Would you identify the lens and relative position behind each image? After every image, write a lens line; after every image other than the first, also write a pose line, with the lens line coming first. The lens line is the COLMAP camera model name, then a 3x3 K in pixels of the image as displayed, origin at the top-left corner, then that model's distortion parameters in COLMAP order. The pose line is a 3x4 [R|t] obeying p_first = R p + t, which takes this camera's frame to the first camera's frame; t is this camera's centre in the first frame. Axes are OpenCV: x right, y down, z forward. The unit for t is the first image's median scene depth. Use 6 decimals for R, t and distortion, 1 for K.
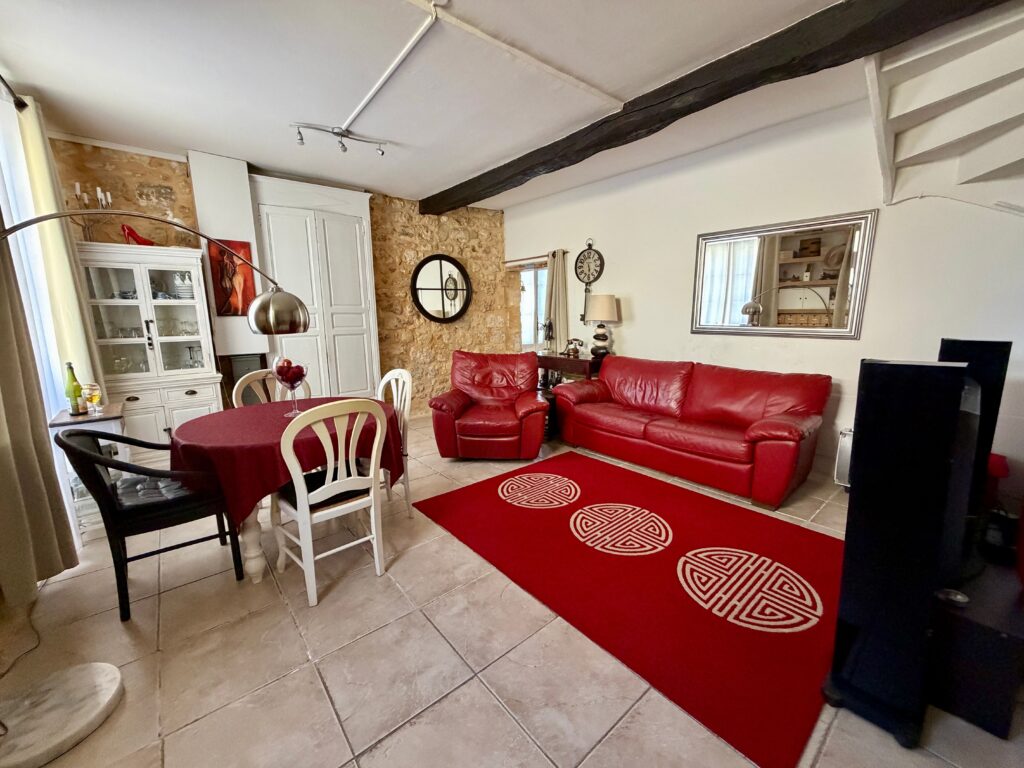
lens RADIAL K [[408.5, 0, 512.8], [0, 408.5, 384.7], [0, 0, 1]] dist [-0.000235, 0.000732]
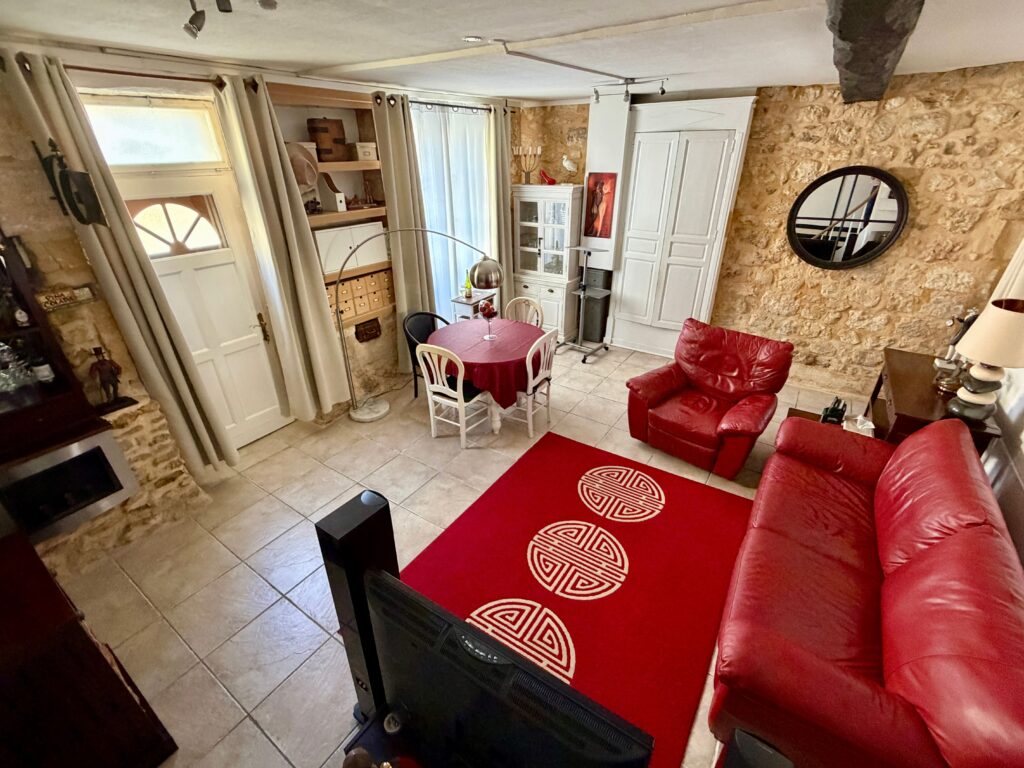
lens RADIAL K [[455.8, 0, 507.4], [0, 455.8, 388.1], [0, 0, 1]] dist [0.000549, -0.000200]
pose [[0.266523, 0.457374, -0.848395, 0.691277], [-0.154905, 0.889119, 0.430665, -0.338138], [0.951299, 0.016638, 0.307820, 0.343340]]
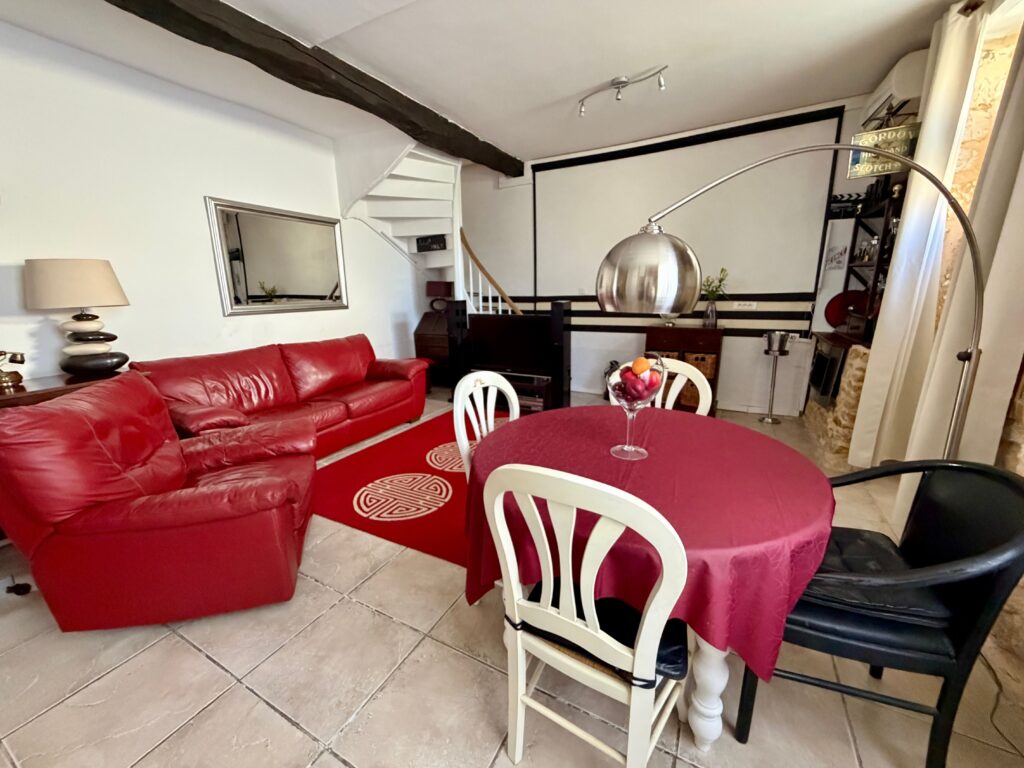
lens RADIAL K [[408.5, 0, 513.6], [0, 408.5, 384.8], [0, 0, 1]] dist [-0.000235, 0.000732]
pose [[-0.365096, -0.204840, 0.908155, -0.655790], [0.179499, 0.941701, 0.284568, -0.142374], [-0.913502, 0.266908, -0.307042, 0.856915]]
